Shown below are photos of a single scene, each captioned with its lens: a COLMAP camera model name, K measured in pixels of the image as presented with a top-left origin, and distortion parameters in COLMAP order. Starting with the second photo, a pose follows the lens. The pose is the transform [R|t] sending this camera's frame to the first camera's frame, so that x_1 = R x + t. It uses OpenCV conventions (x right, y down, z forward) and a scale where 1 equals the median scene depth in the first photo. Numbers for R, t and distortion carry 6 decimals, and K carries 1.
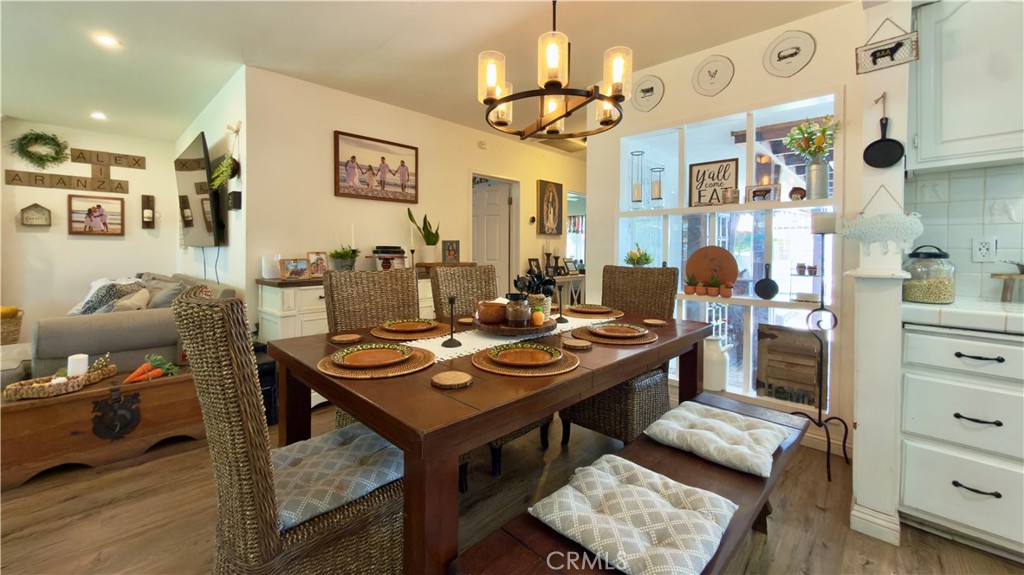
lens RADIAL K [[411.9, 0, 511.3], [0, 411.9, 255.2], [0, 0, 1]] dist [-0.003212, 0.000859]
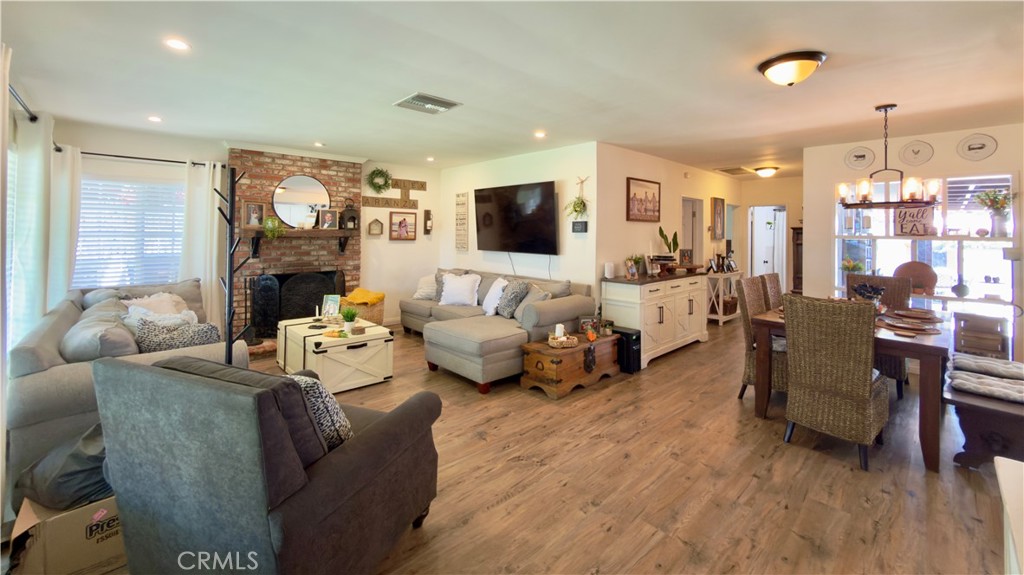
lens RADIAL K [[411.9, 0, 514.9], [0, 411.9, 227.6], [0, 0, 1]] dist [-0.003212, 0.000859]
pose [[0.999062, 0.006273, -0.042843, -0.614320], [-0.007278, 0.999701, -0.023343, -0.066030], [0.042684, 0.023633, 0.998809, -0.396989]]
